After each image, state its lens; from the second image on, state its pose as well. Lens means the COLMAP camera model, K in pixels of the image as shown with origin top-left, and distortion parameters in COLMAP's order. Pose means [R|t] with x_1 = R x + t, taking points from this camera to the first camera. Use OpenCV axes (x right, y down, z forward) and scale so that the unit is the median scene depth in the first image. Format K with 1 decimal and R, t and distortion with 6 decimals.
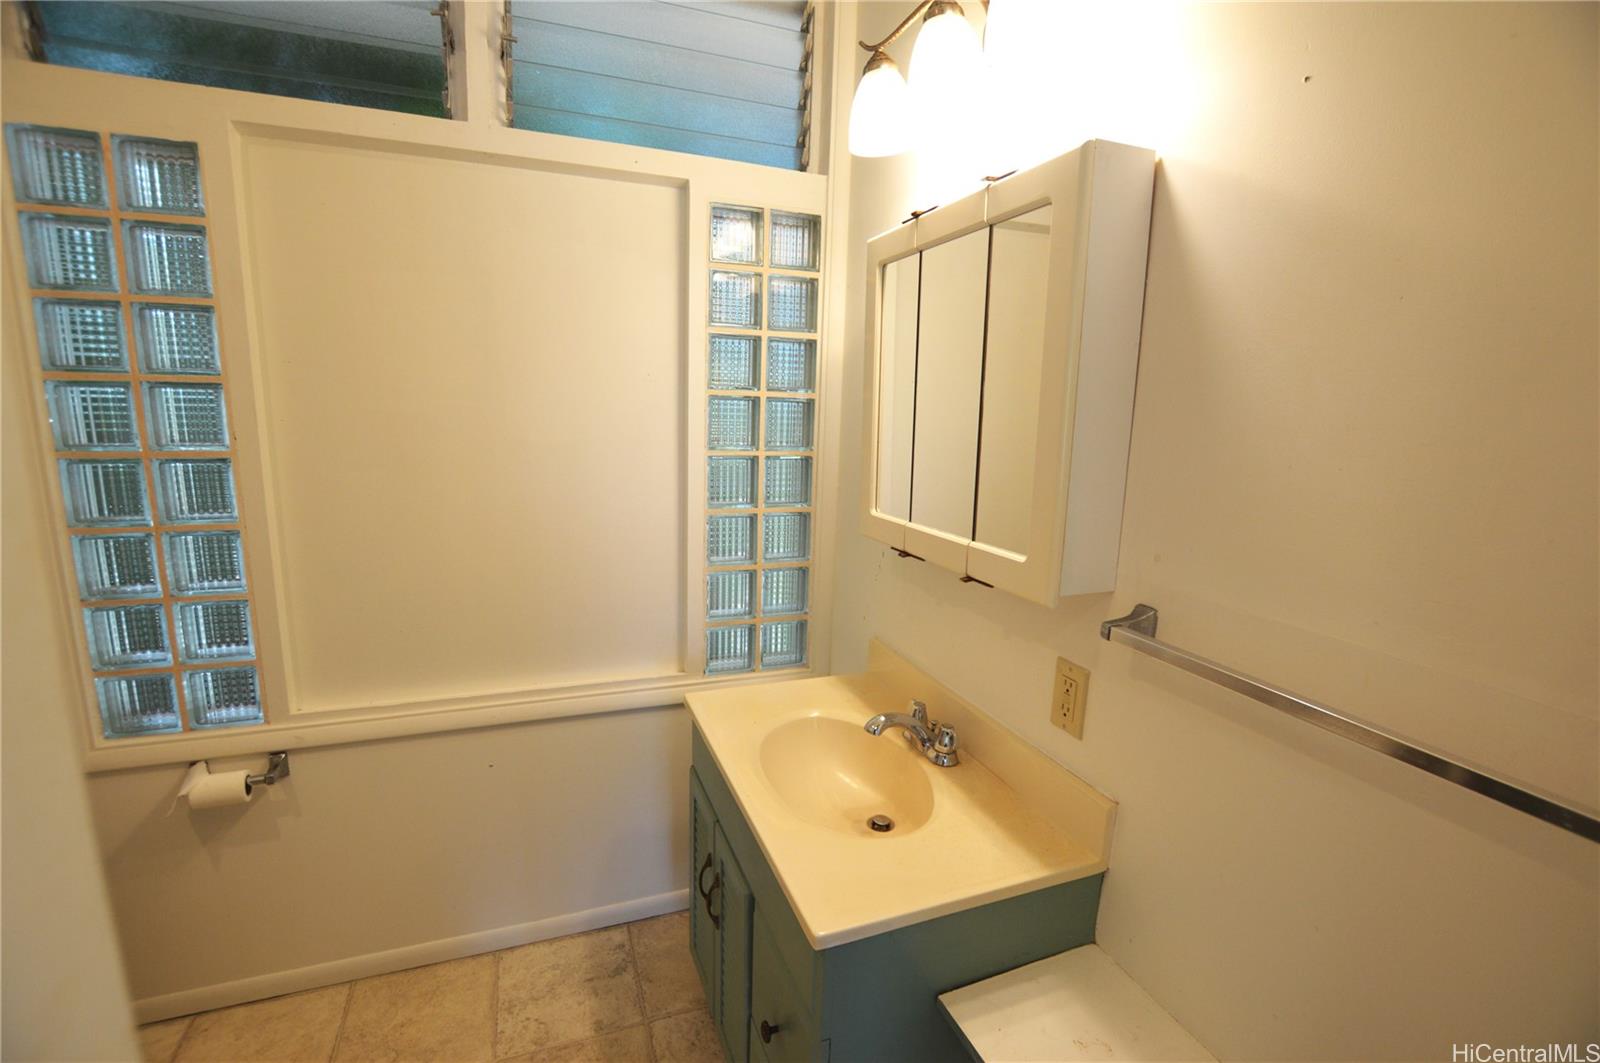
lens RADIAL K [[701.1, 0, 799.1], [0, 701.1, 536.7], [0, 0, 1]] dist [-0.032307, 0.000270]
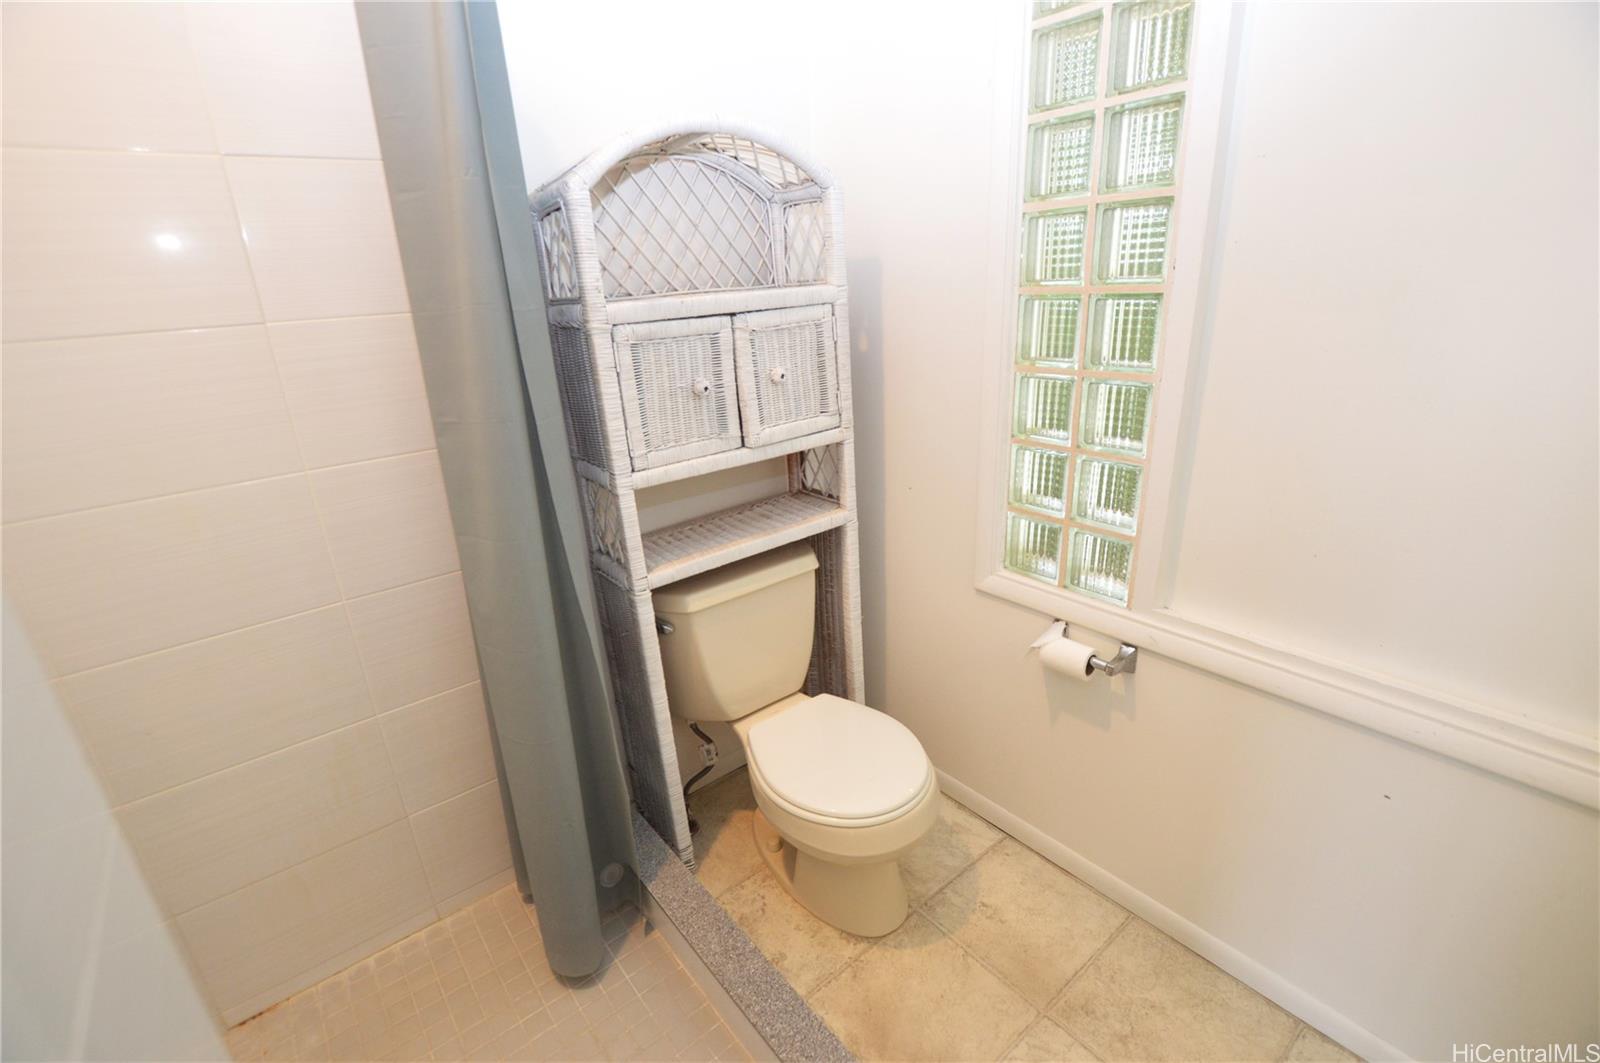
lens RADIAL K [[701.1, 0, 800.2], [0, 701.1, 533.1], [0, 0, 1]] dist [-0.032307, 0.000270]
pose [[0.301336, 0.270972, -0.914205, -0.113919], [-0.146405, 0.960550, 0.236452, 0.028778], [0.942211, 0.062593, 0.329120, 0.309443]]
